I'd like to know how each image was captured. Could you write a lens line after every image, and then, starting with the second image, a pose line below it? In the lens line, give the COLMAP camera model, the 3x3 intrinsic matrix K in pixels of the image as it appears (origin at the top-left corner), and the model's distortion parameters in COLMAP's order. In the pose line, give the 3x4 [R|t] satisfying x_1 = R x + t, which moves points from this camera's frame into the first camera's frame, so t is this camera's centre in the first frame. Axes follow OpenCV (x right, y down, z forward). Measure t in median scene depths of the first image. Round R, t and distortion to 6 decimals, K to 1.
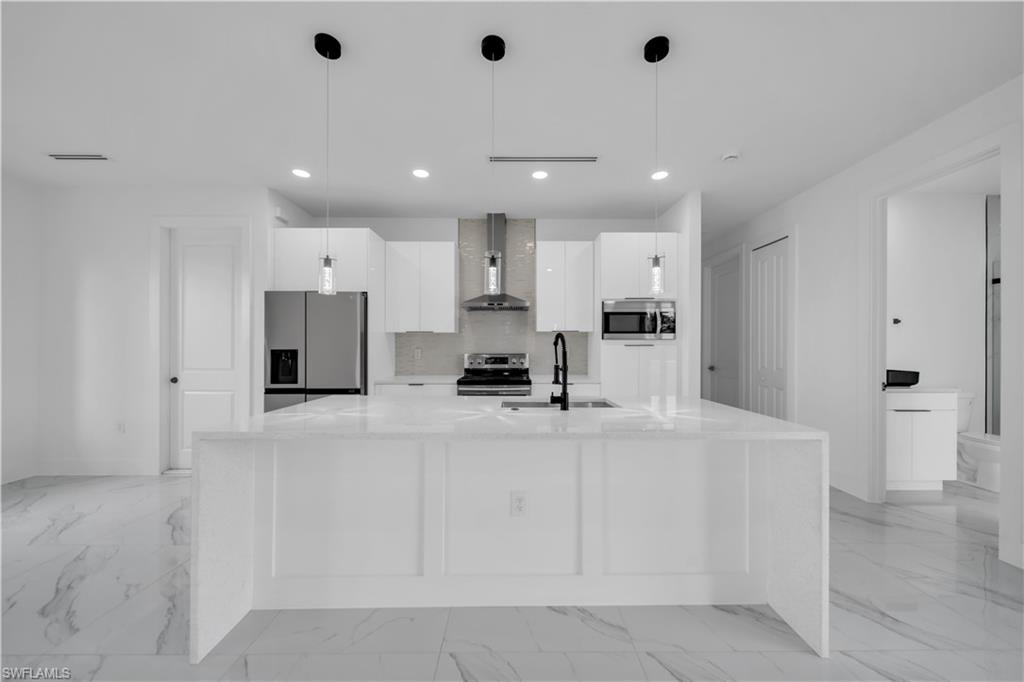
lens RADIAL K [[355.6, 0, 515.9], [0, 355.6, 344.7], [0, 0, 1]] dist [-0.000541, -0.000189]
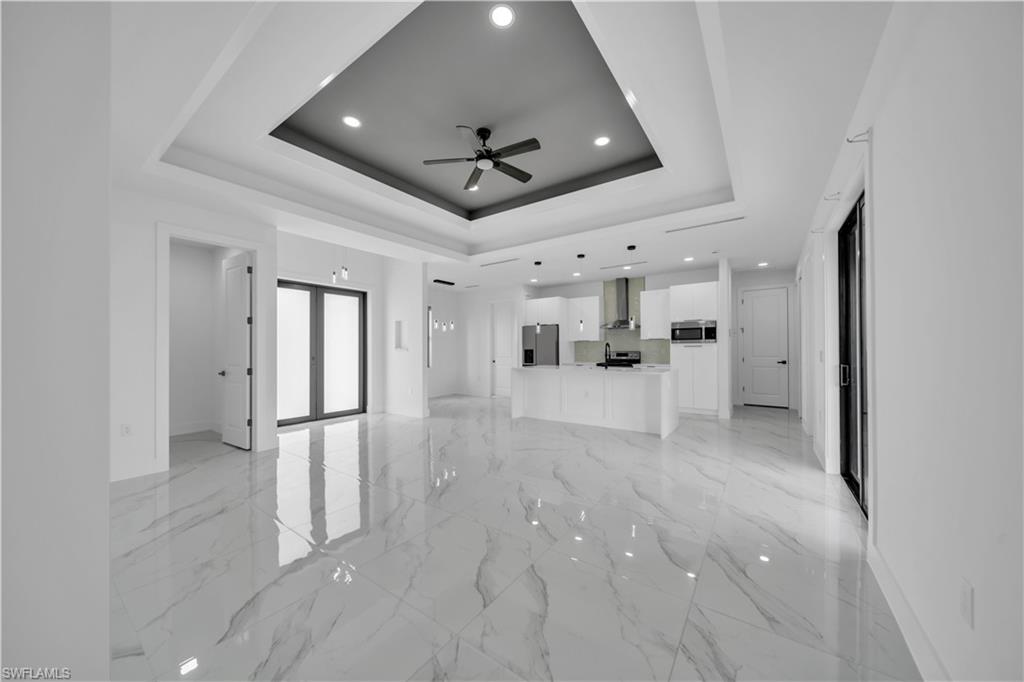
lens RADIAL K [[355.6, 0, 512.2], [0, 355.6, 346.1], [0, 0, 1]] dist [-0.000541, -0.000189]
pose [[0.810199, -0.010309, -0.586064, 0.656526], [0.009212, 0.999946, -0.004854, 0.001797], [0.586082, -0.001467, 0.810250, -0.999646]]
